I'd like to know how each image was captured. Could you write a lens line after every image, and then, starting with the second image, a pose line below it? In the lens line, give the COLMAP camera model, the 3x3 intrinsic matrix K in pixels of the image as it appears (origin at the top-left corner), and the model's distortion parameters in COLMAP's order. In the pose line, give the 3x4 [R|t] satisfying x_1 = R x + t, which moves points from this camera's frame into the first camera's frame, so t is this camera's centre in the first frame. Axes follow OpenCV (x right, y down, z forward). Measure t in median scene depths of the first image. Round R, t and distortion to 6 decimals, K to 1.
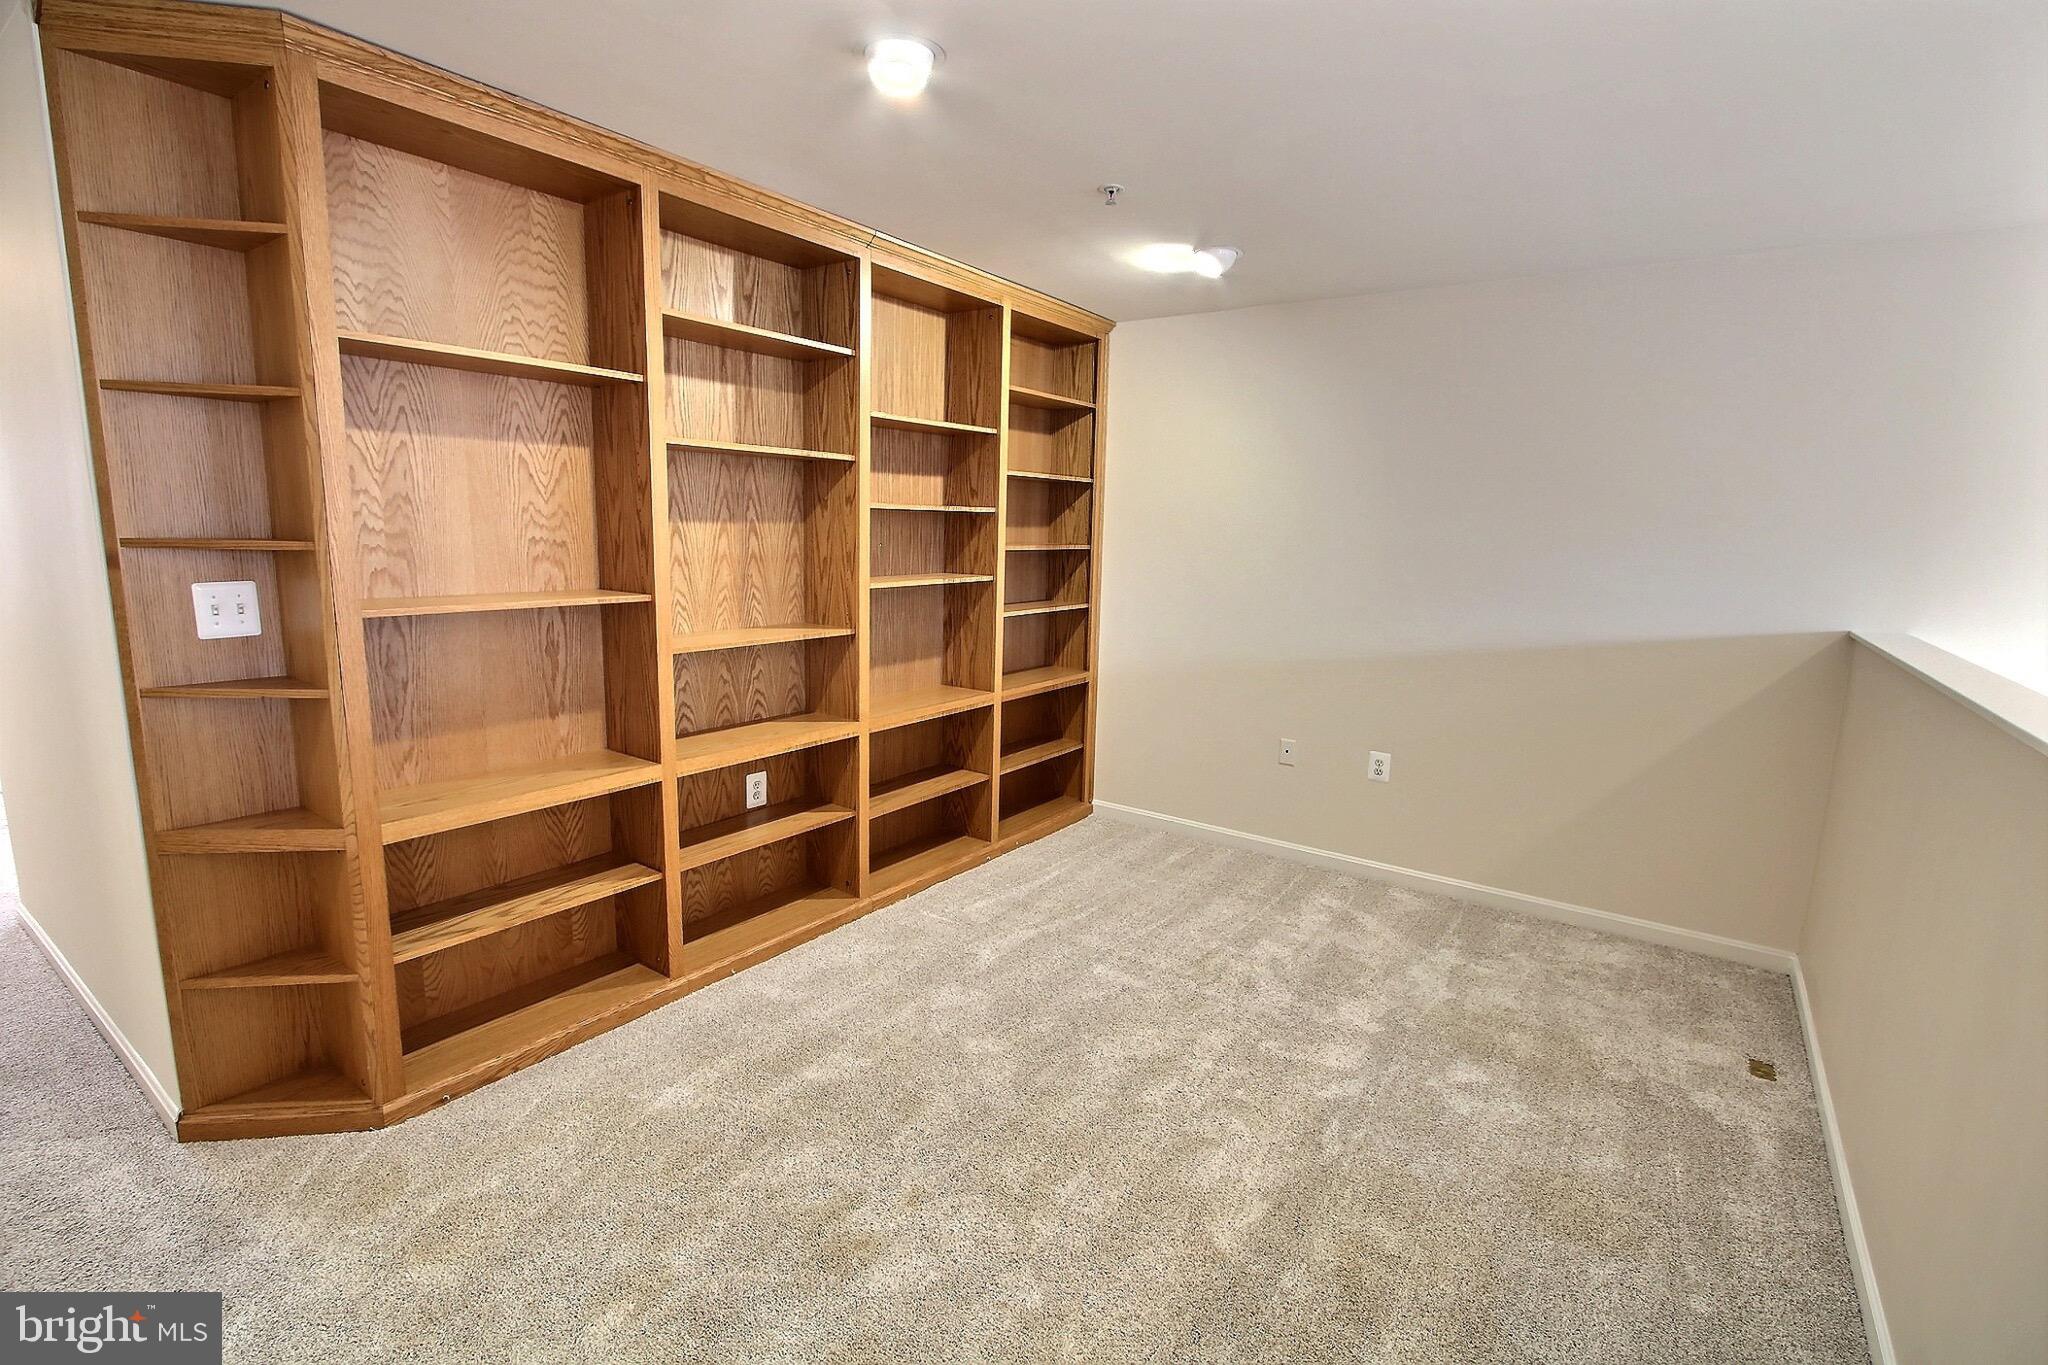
lens RADIAL K [[944.4, 0, 1022.5], [0, 944.4, 687.2], [0, 0, 1]] dist [-0.021419, 0.006312]
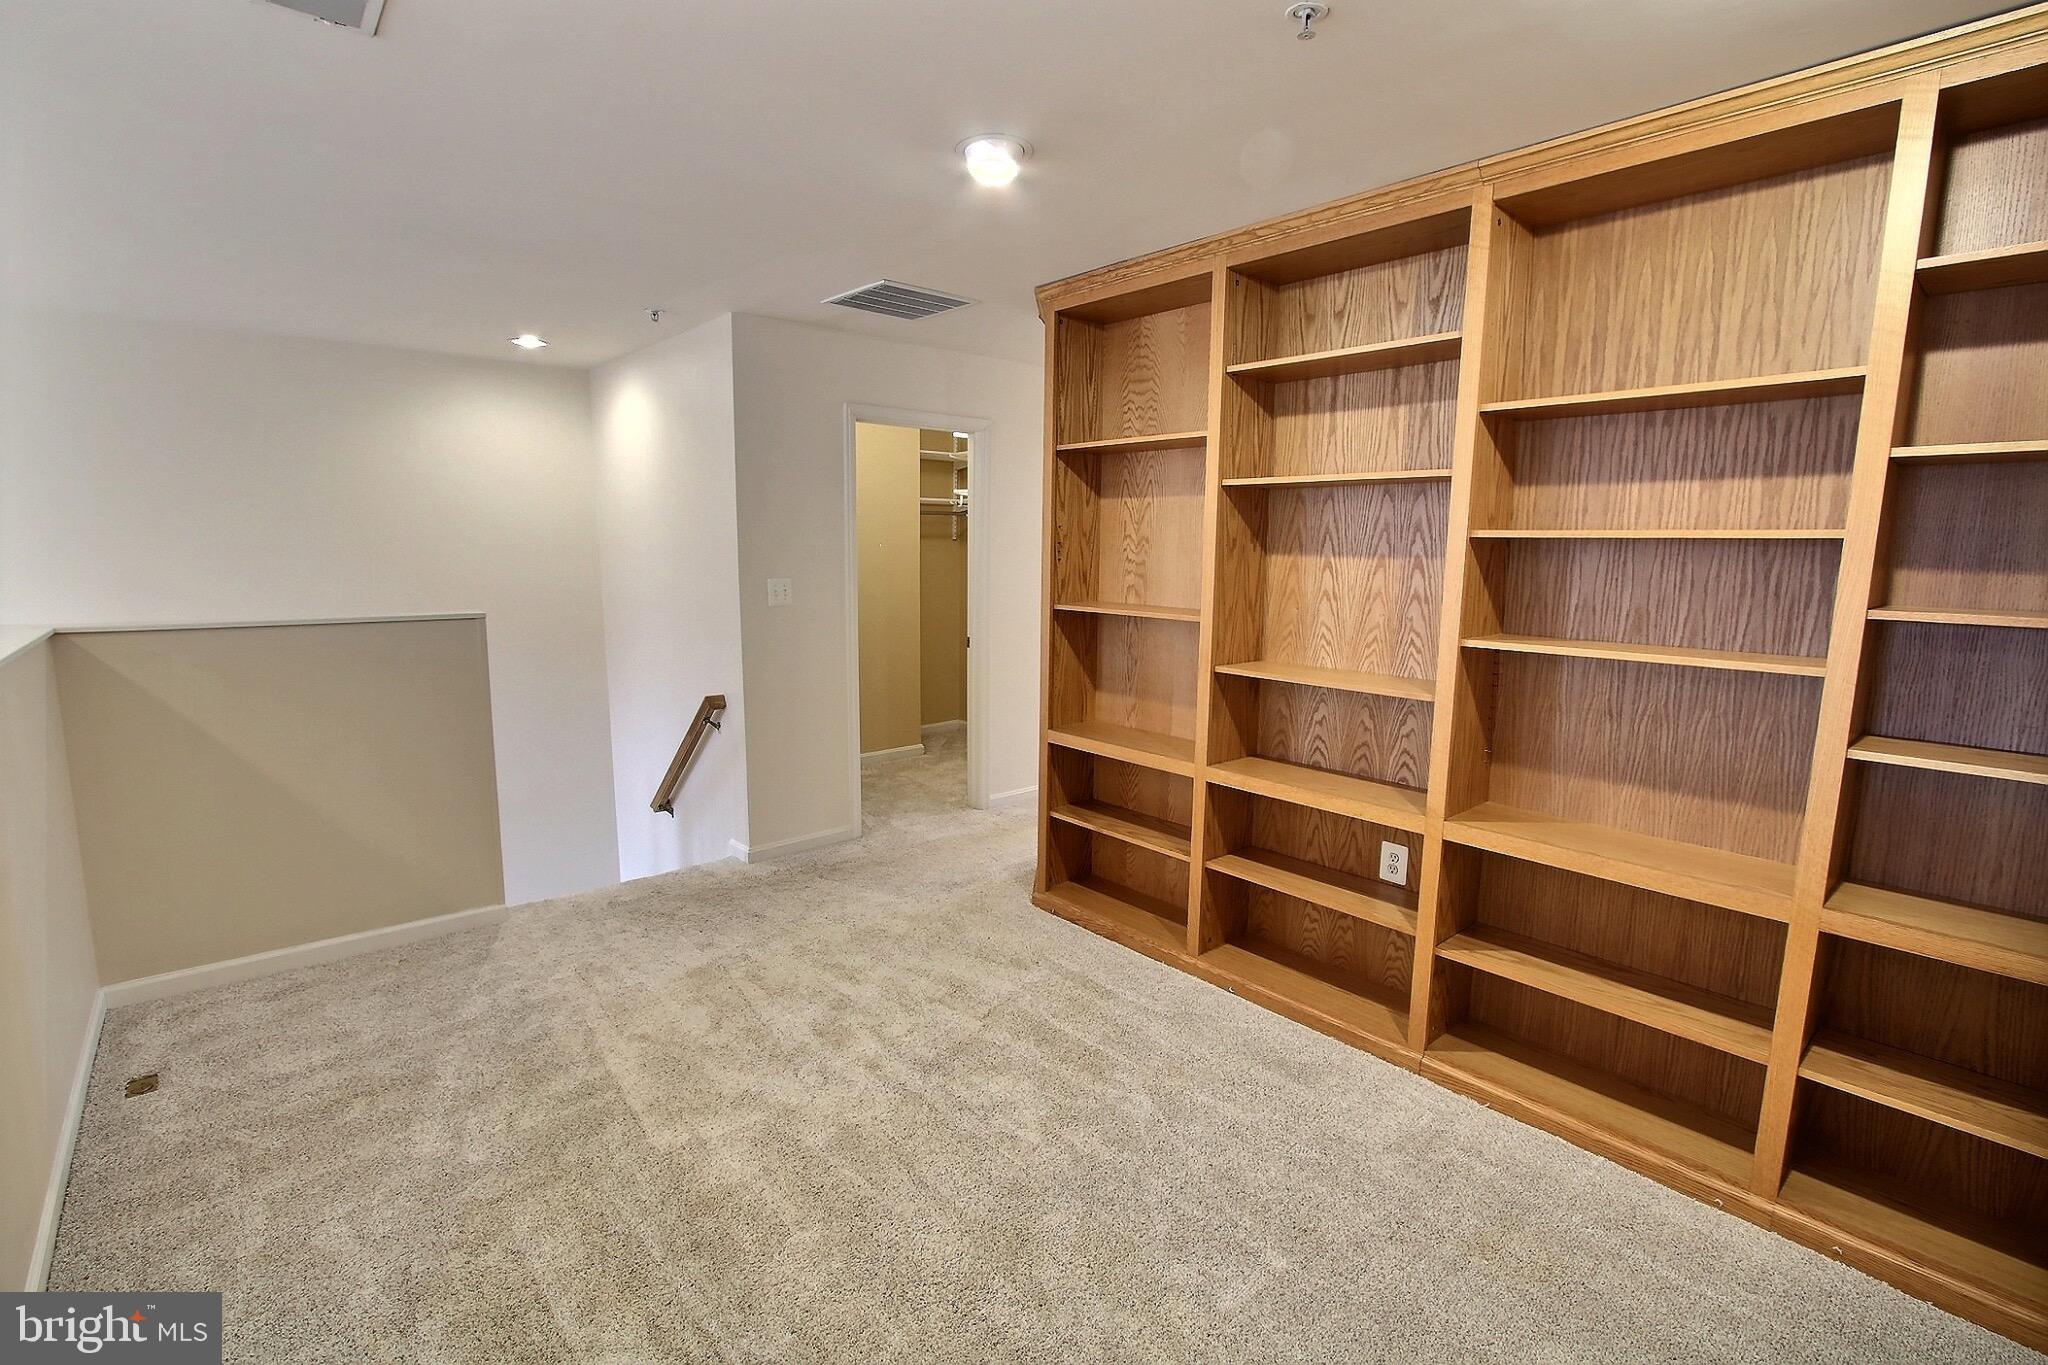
lens RADIAL K [[944.4, 0, 1023.7], [0, 944.4, 680.5], [0, 0, 1]] dist [-0.021419, 0.006312]
pose [[-0.231324, 0.117941, -0.965701, 0.669700], [-0.180697, 0.970144, 0.161768, -0.144944], [0.955949, 0.211920, -0.203106, 0.882327]]
